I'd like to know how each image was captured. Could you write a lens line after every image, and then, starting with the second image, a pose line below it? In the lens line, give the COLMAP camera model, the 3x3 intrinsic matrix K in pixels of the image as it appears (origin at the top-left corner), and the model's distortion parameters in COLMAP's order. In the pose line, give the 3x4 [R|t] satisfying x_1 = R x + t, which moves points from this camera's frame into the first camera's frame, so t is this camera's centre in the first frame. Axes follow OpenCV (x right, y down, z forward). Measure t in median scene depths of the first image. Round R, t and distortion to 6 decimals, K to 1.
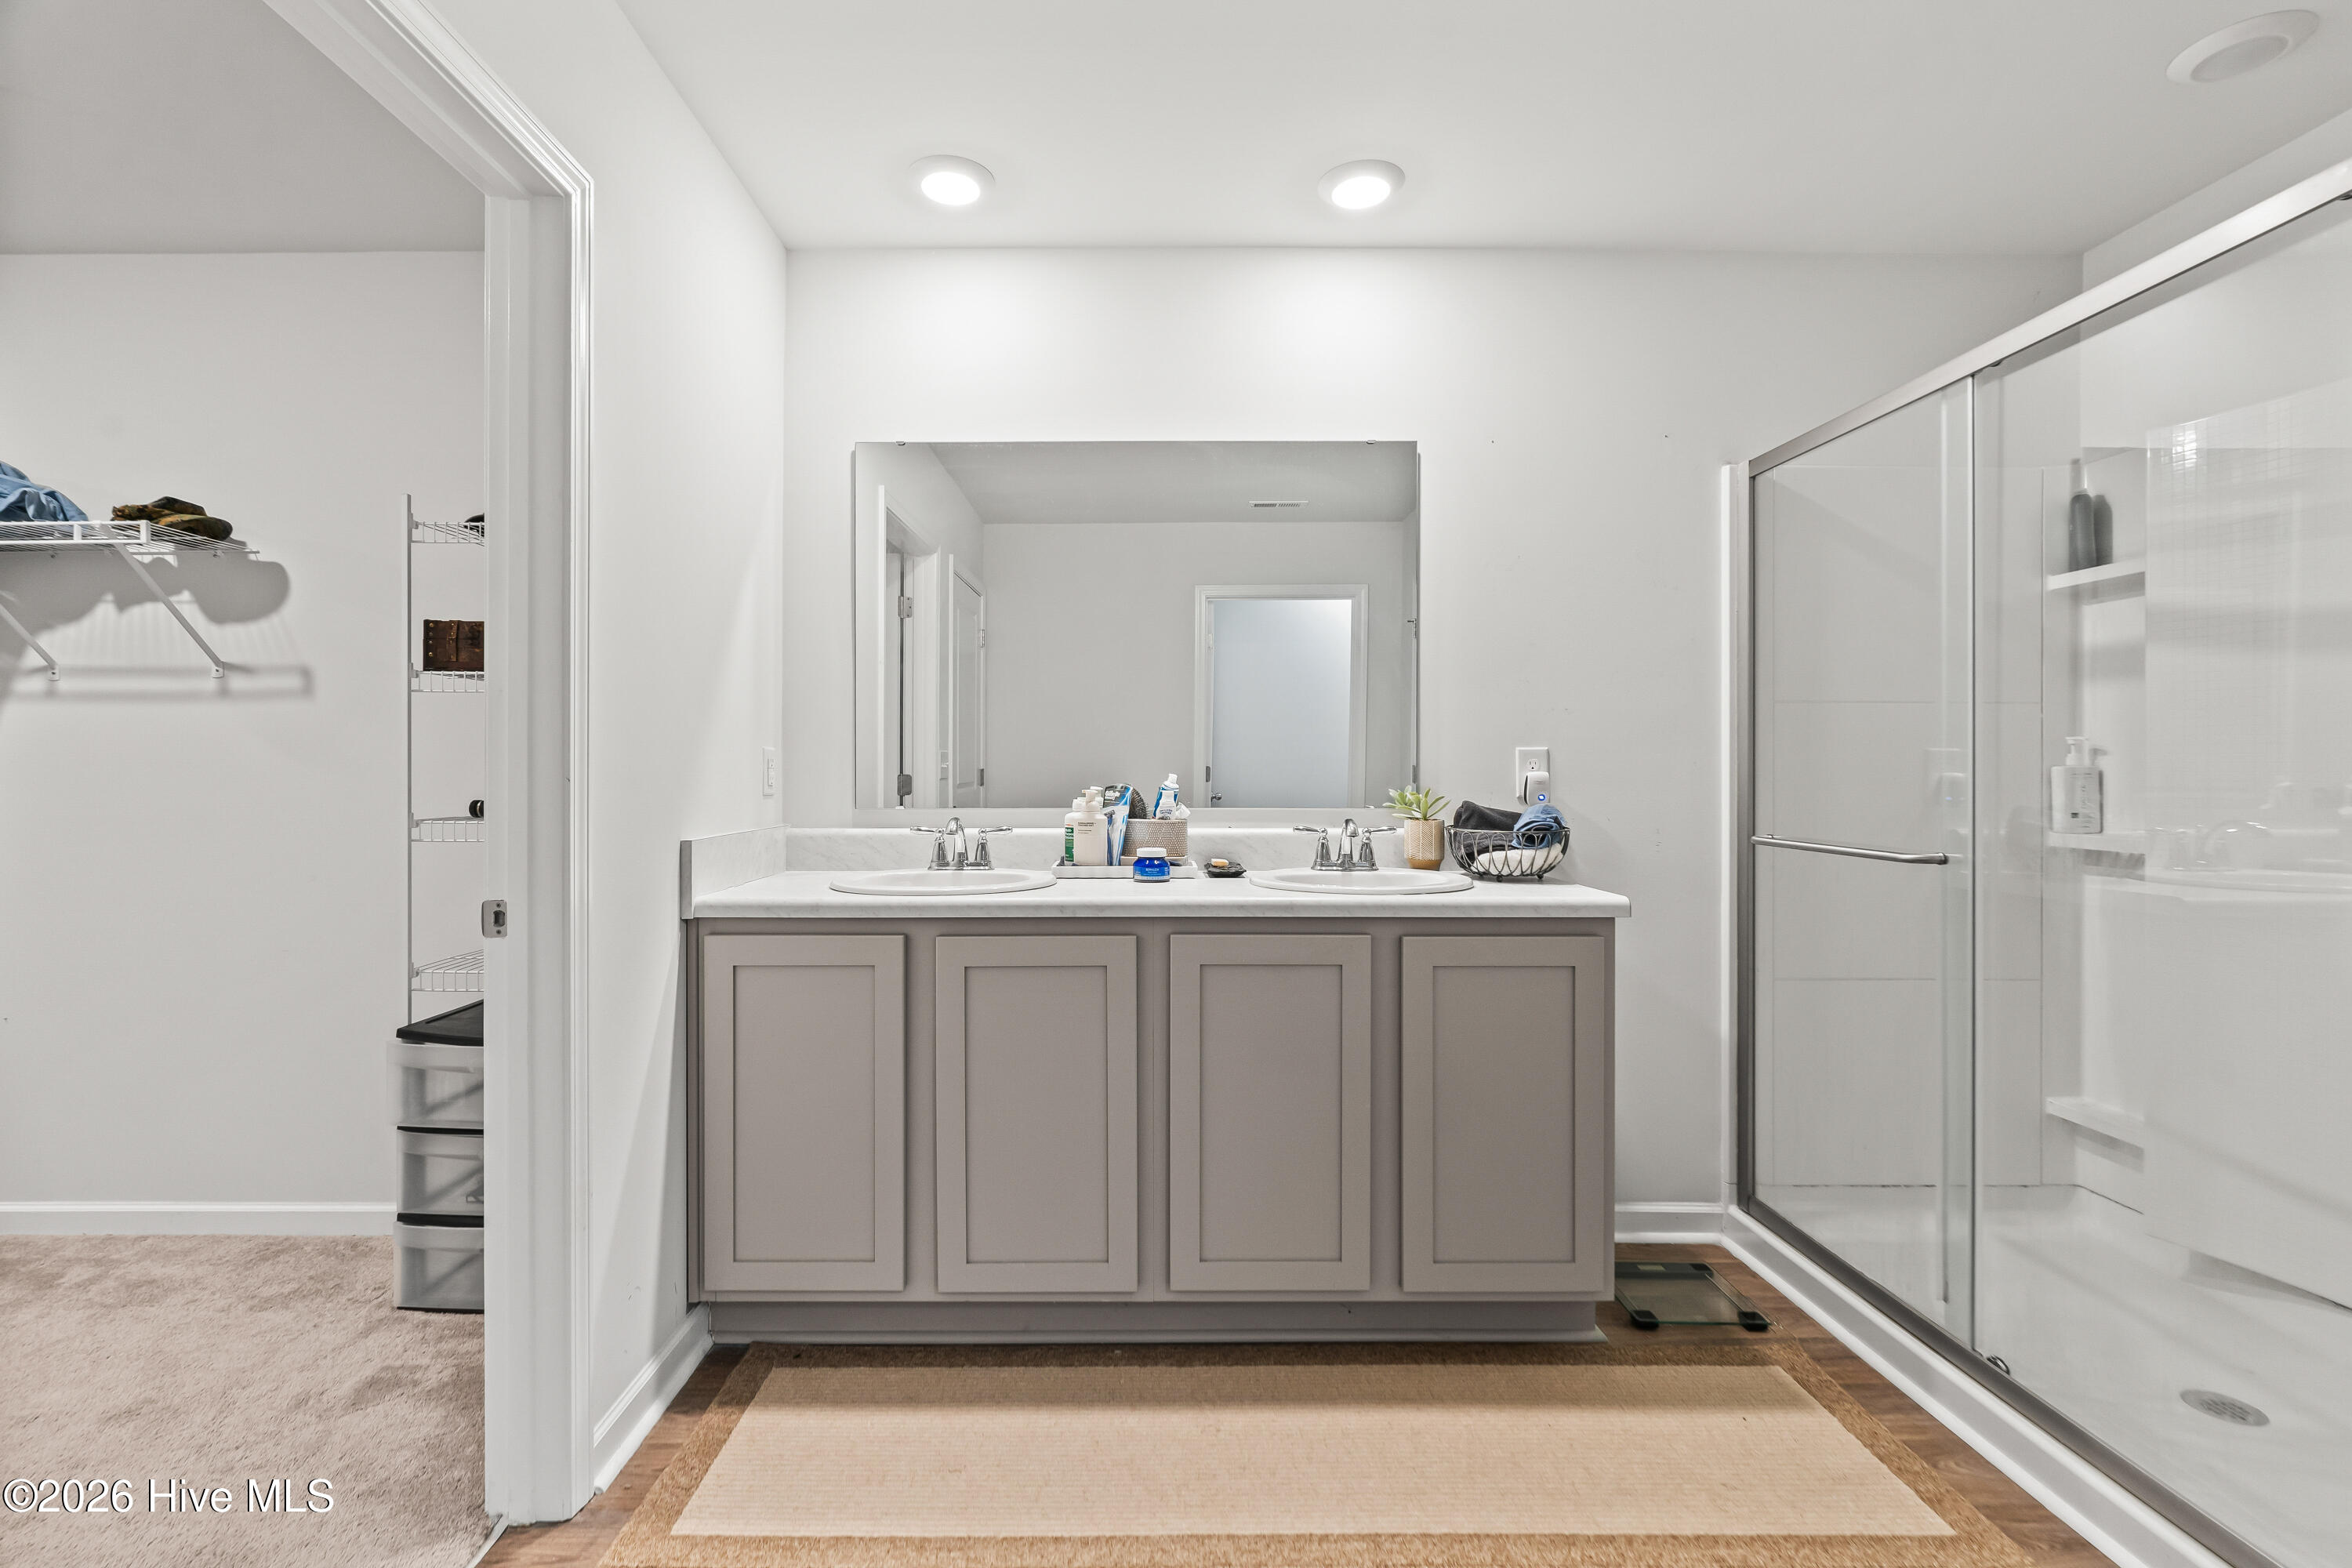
lens RADIAL K [[1046.3, 0, 1127.5], [0, 1046.3, 764.1], [0, 0, 1]] dist [-0.000763, -0.000790]
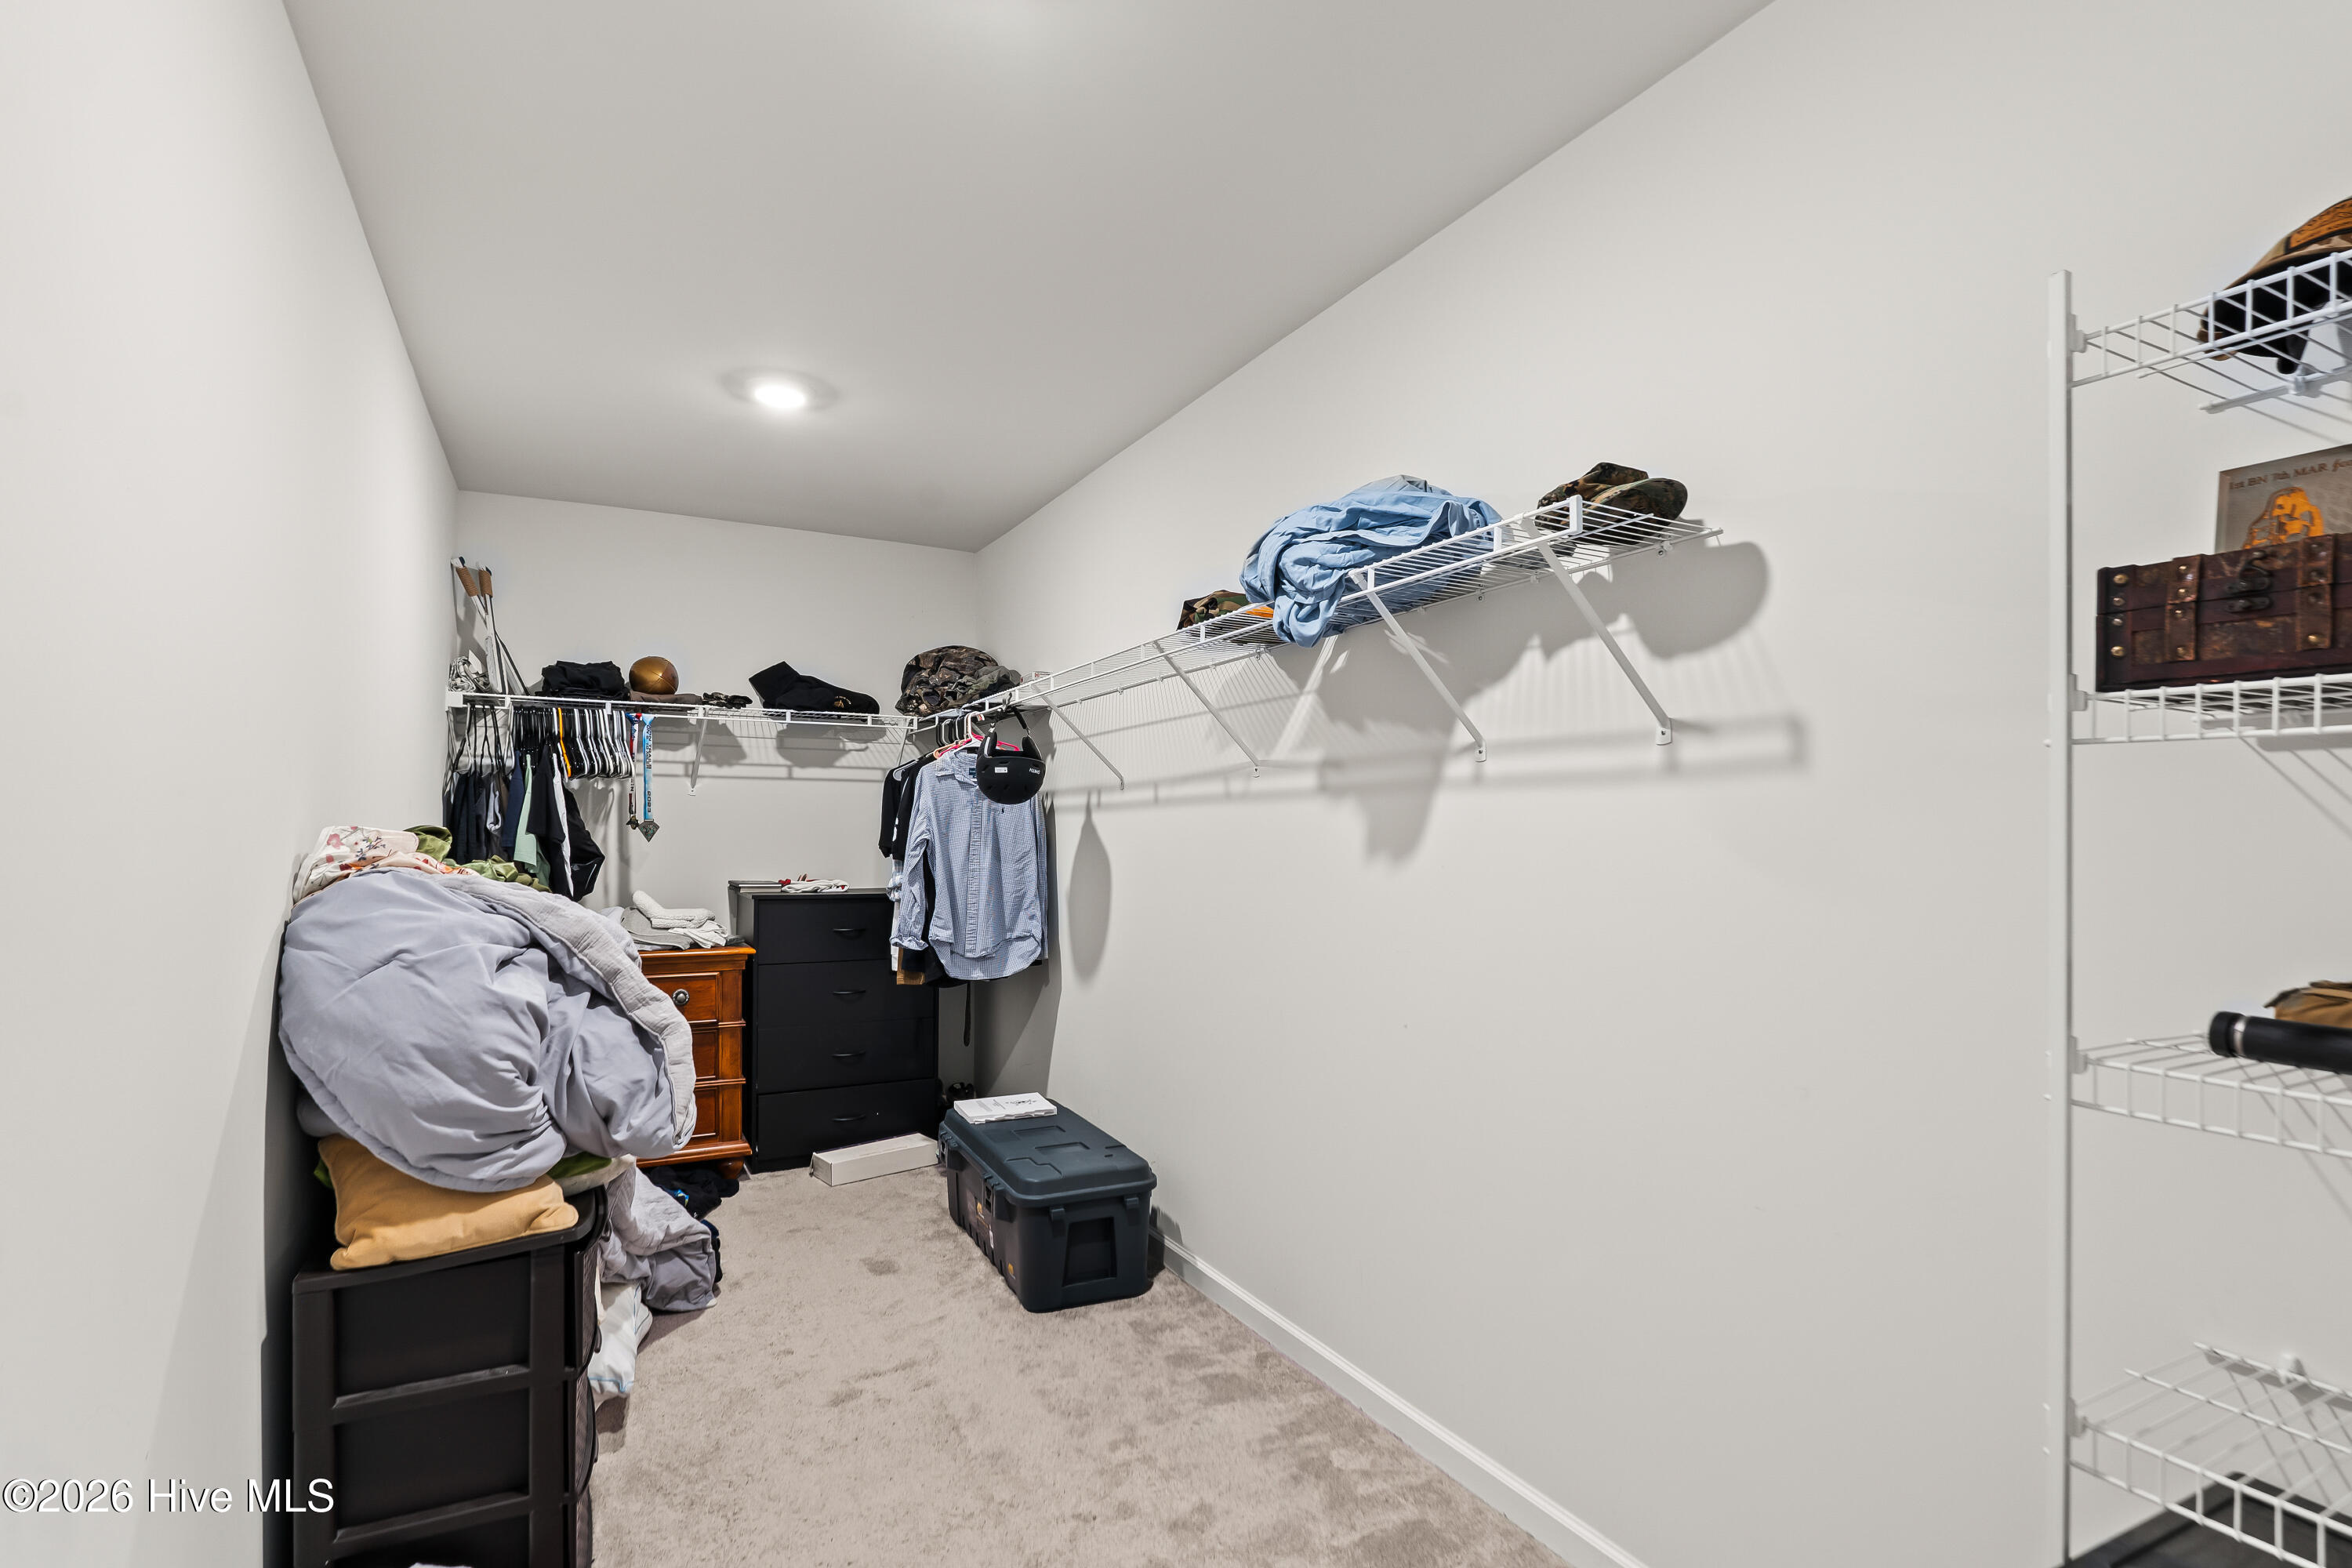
lens RADIAL K [[1123.9, 0, 1163.6], [0, 1123.9, 823.4], [0, 0, 1]] dist [-0.018966, -0.000310]
pose [[0.452761, -0.002350, -0.891629, -0.410923], [-0.005078, 0.999974, -0.005214, -0.030395], [0.891618, 0.006889, 0.452737, 0.431155]]
